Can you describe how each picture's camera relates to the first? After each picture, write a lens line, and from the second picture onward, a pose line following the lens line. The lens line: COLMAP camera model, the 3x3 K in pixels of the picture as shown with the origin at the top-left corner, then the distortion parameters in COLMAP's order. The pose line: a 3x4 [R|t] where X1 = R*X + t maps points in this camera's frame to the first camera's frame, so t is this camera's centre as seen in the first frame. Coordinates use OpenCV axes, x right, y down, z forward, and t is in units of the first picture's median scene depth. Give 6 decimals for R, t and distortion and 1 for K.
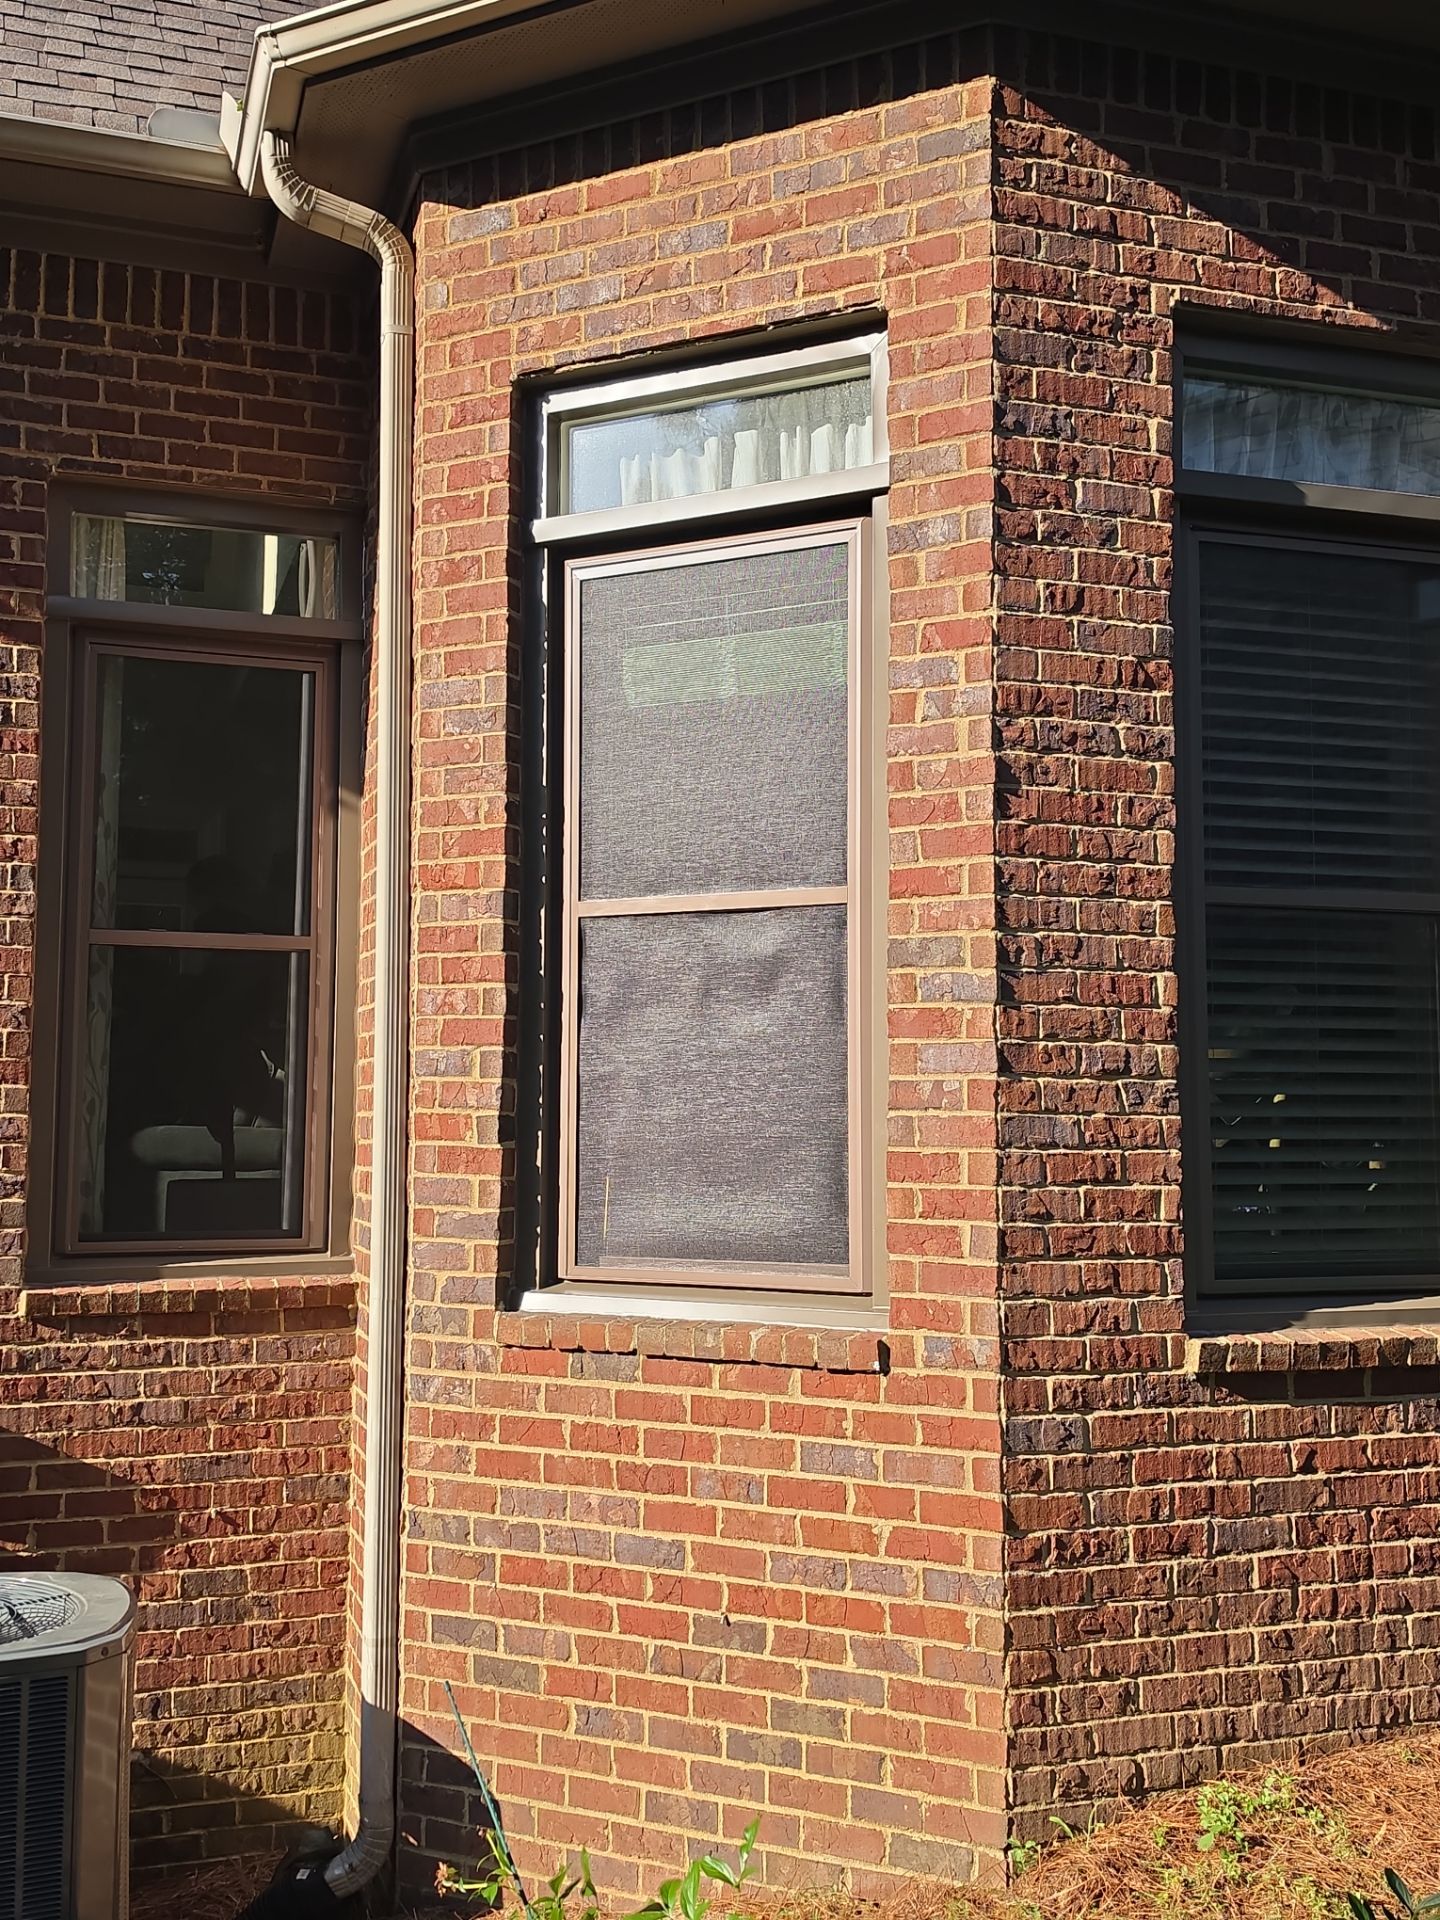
lens RADIAL K [[1924.5, 0, 709.4], [0, 1924.5, 966.0], [0, 0, 1]] dist [0.141404, -0.234149]
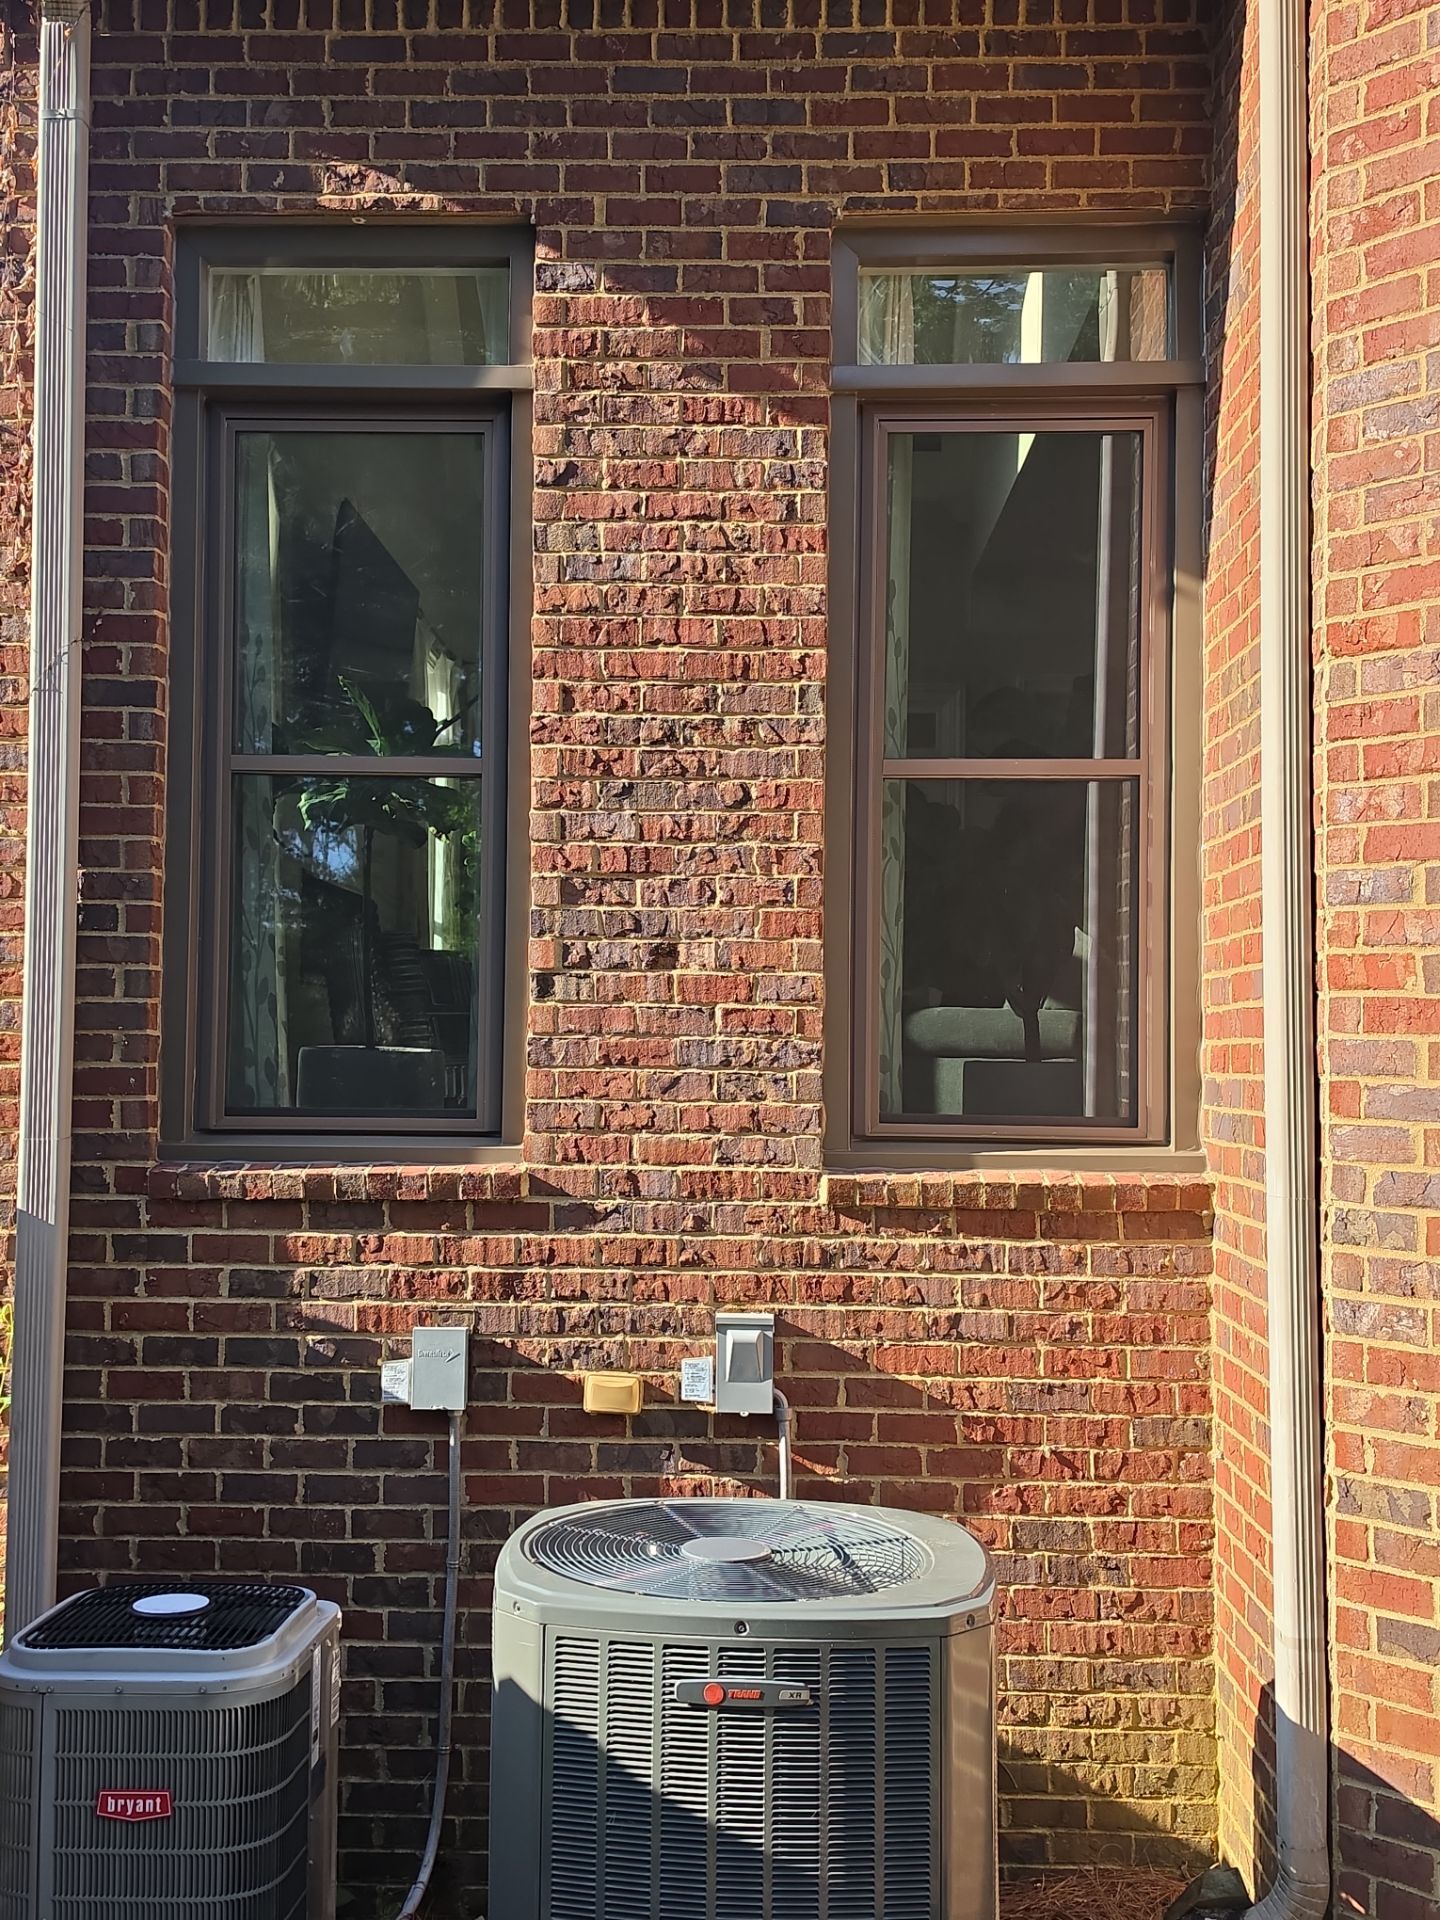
lens RADIAL K [[1924.5, 0, 709.4], [0, 1924.5, 966.0], [0, 0, 1]] dist [0.141404, -0.234149]
pose [[0.940727, -0.009632, -0.339027, -0.107731], [0.020218, 0.999412, 0.027705, 0.048385], [0.338561, -0.032917, 0.940369, 0.182162]]
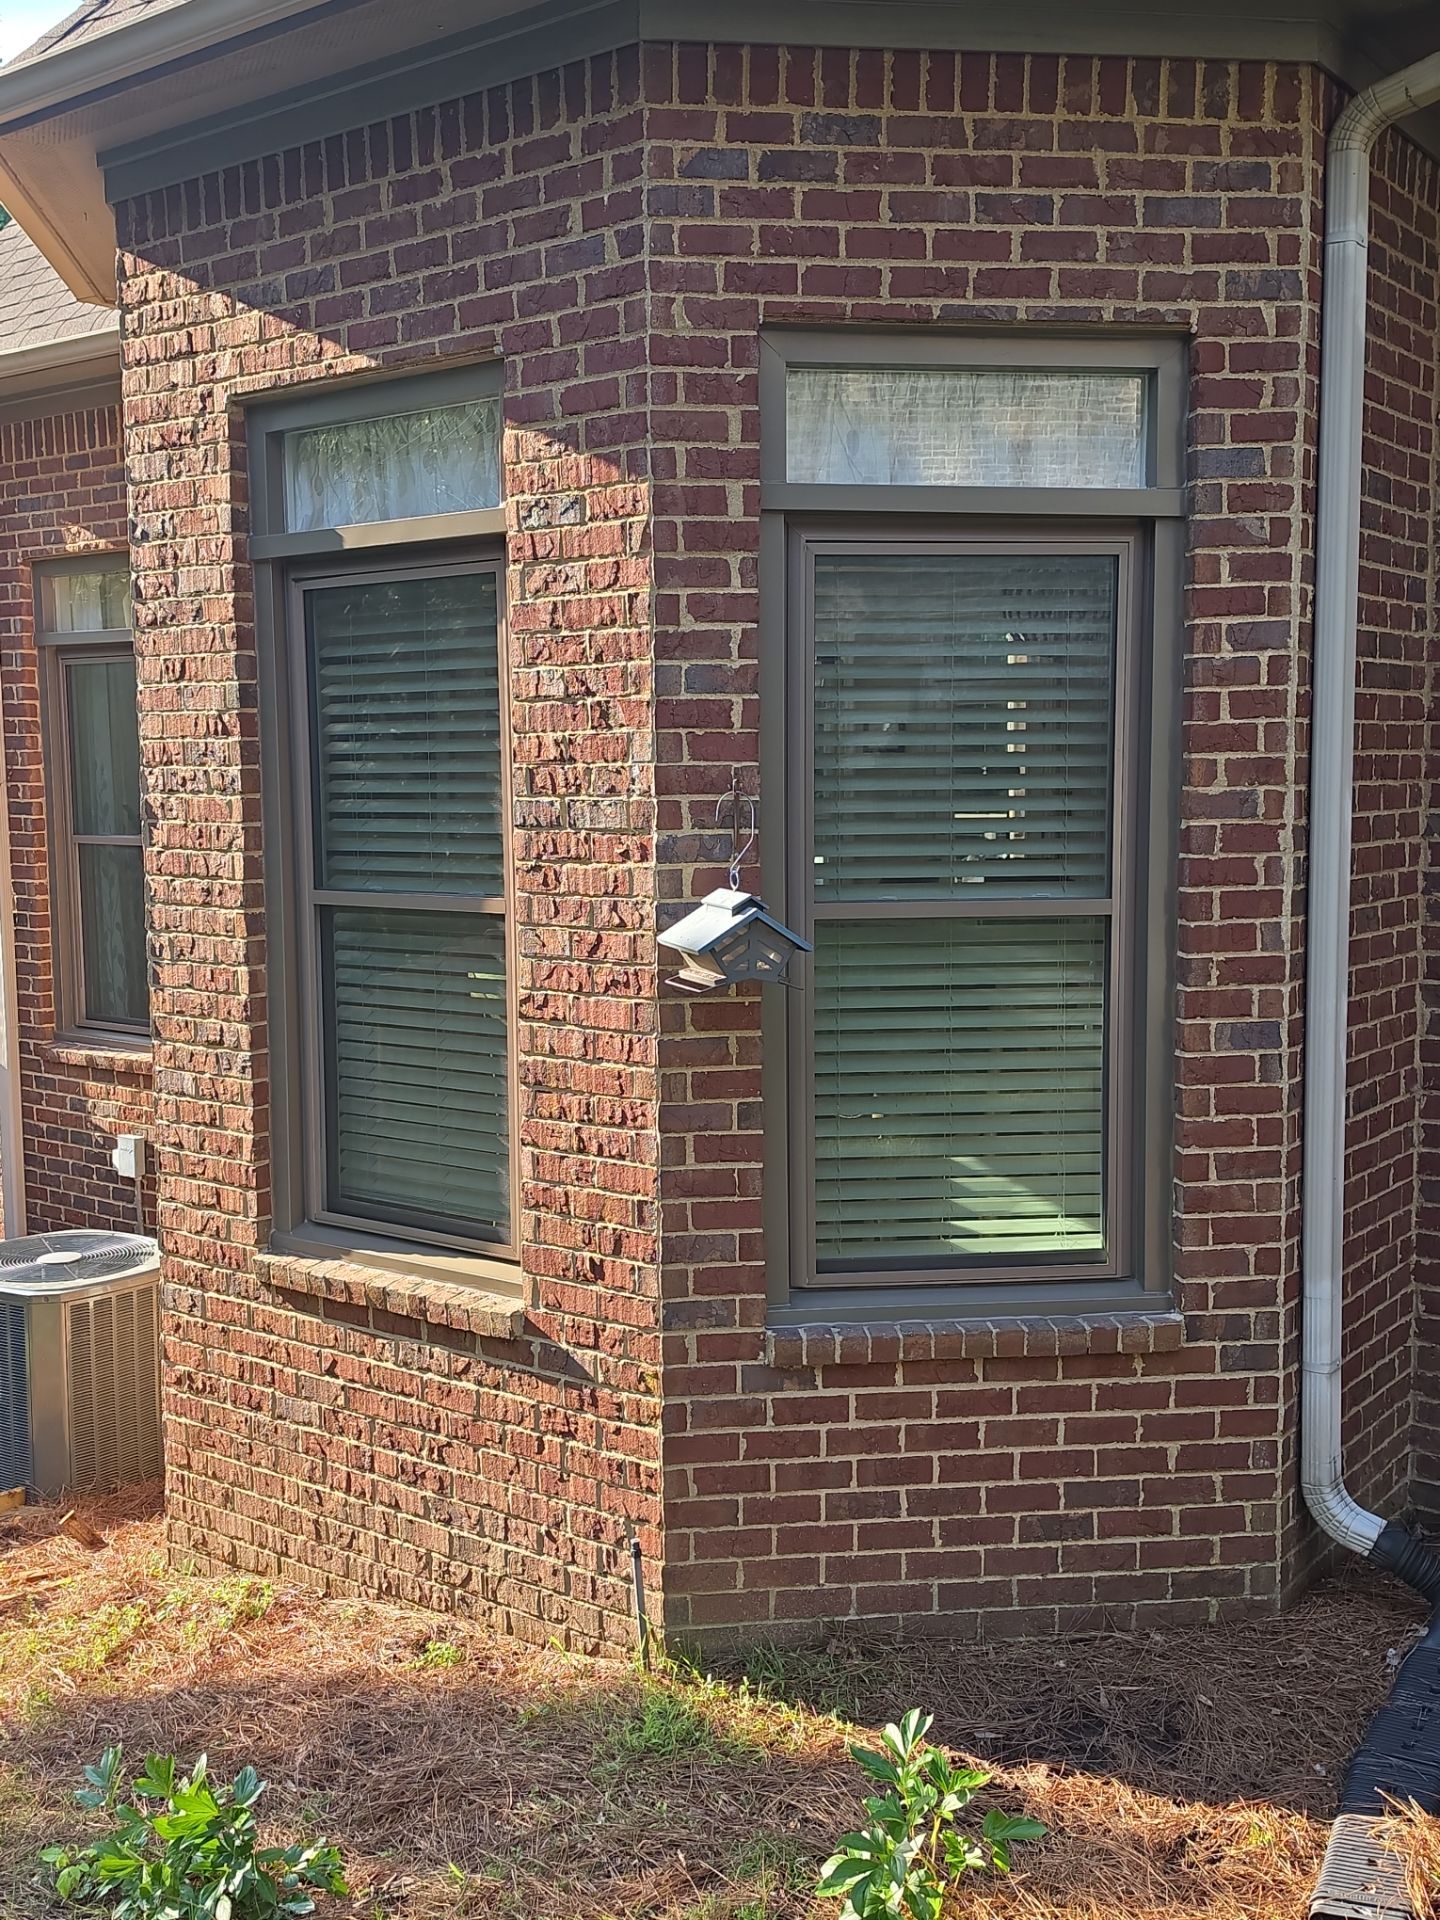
lens RADIAL K [[1912.7, 0, 681.6], [0, 1912.7, 955.8], [0, 0, 1]] dist [0.133178, -0.224437]
pose [[0.548490, 0.075037, -0.832784, 1.162411], [0.081508, 0.986424, 0.142564, -0.128859], [0.832175, -0.146074, 0.534927, 0.469283]]
